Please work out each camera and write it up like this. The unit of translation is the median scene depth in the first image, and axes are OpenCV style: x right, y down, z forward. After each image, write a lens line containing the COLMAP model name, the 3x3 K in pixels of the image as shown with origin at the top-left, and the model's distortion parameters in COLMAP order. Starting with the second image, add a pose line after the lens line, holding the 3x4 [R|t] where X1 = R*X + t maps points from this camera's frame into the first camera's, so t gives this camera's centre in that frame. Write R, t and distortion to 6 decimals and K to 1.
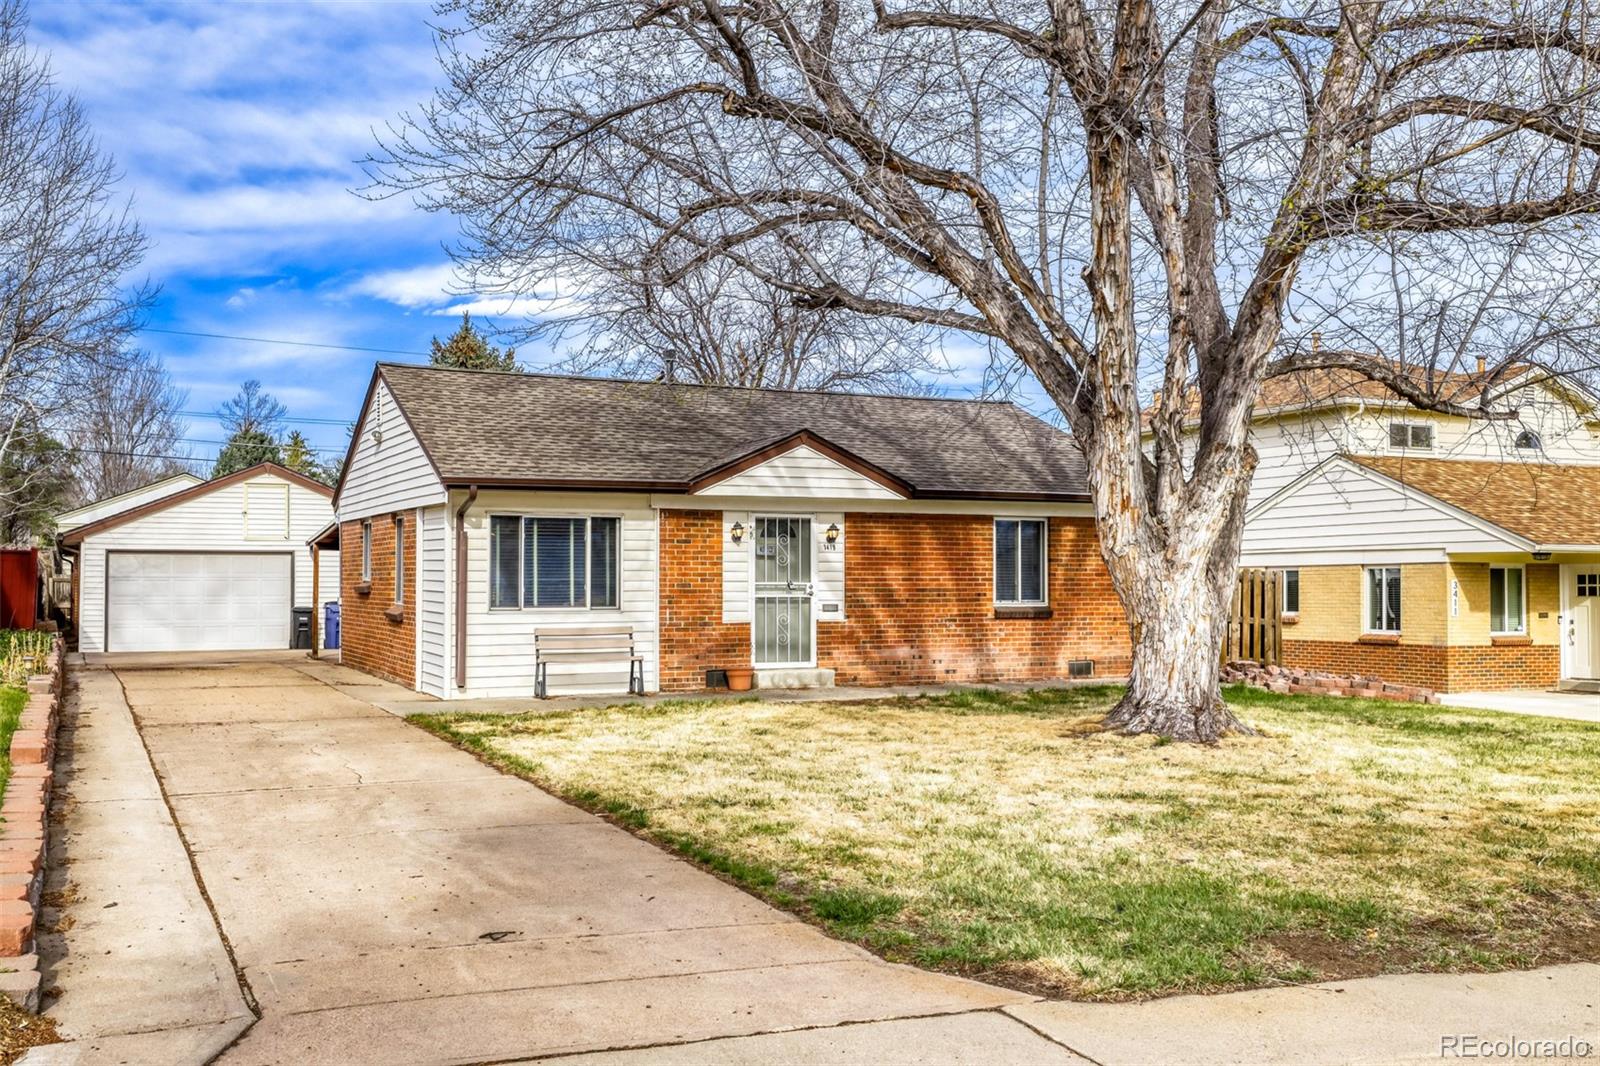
lens RADIAL K [[1546.7, 0, 814.0], [0, 1546.7, 590.9], [0, 0, 1]] dist [0.062009, 0.000000]
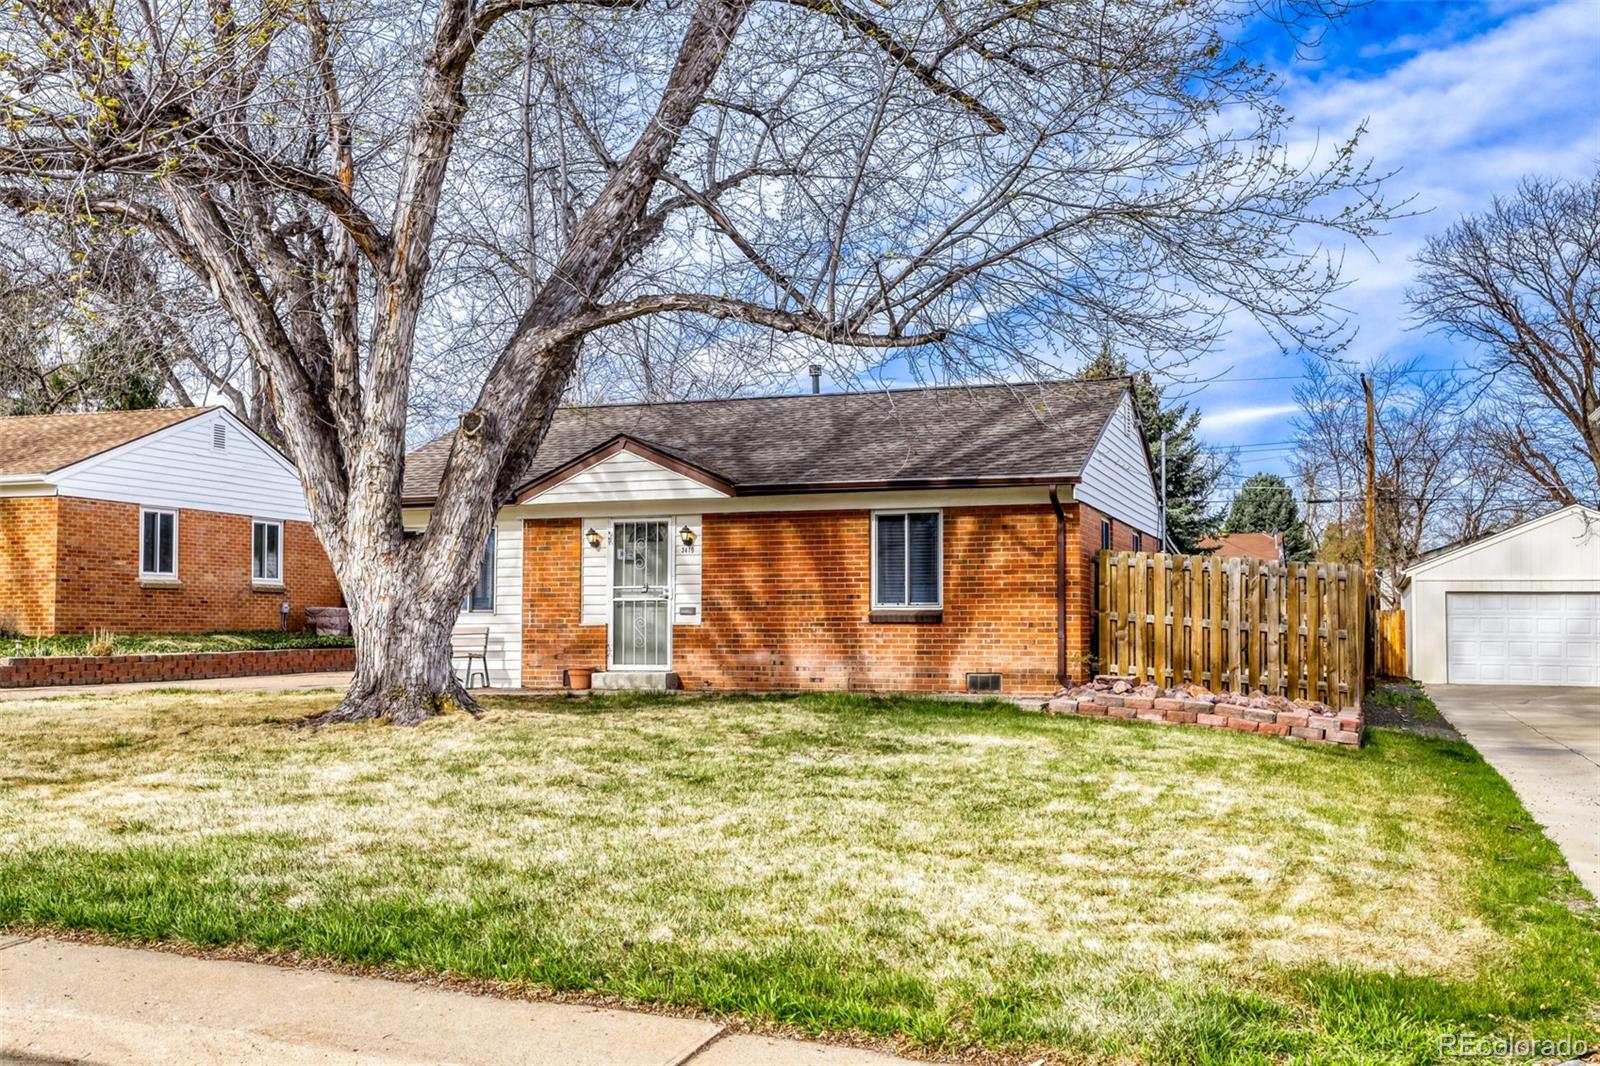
lens RADIAL K [[1546.7, 0, 852.3], [0, 1546.7, 571.4], [0, 0, 1]] dist [0.062009, 0.000000]
pose [[0.714407, -0.028890, -0.699134, 0.794286], [-0.002576, 0.999032, -0.043914, 0.029525], [0.699726, 0.033173, 0.713641, 0.372490]]
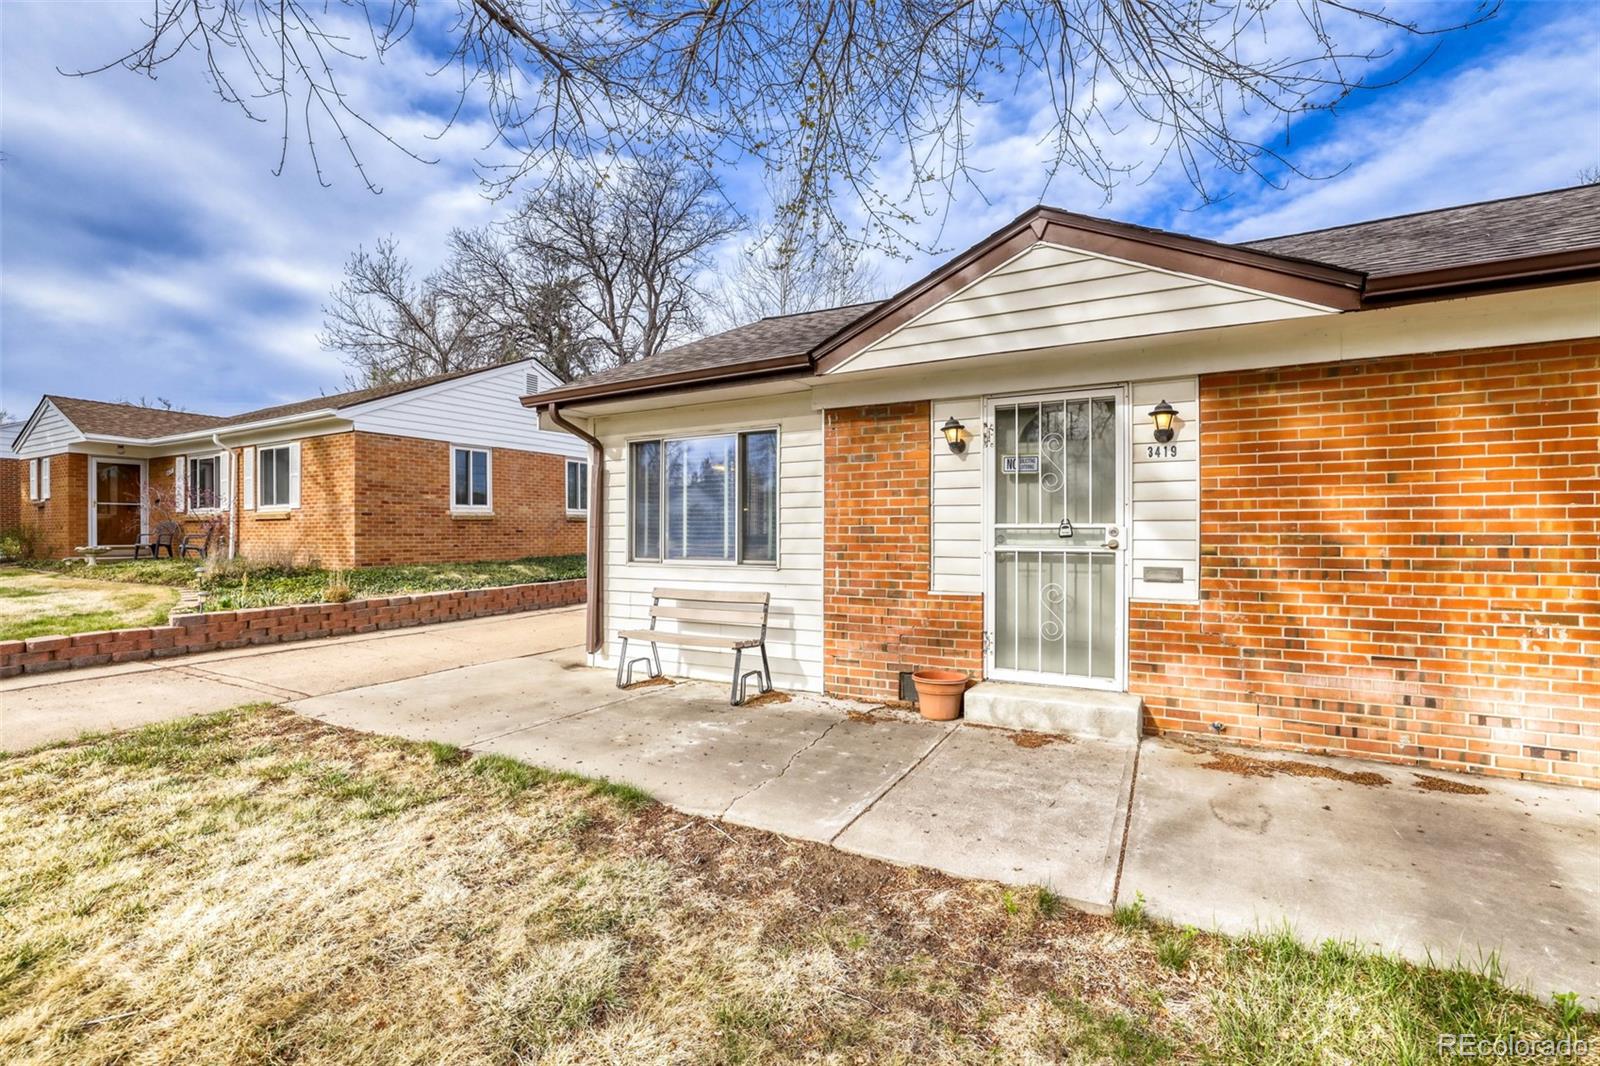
lens RADIAL K [[688.7, 0, 796.9], [0, 688.7, 533.9], [0, 0, 1]] dist [-0.033261, 0.009146]
pose [[0.581937, 0.001805, -0.813232, 0.120740], [-0.001711, 0.999998, 0.000995, -0.001968], [0.813232, 0.000813, 0.581939, 0.795044]]
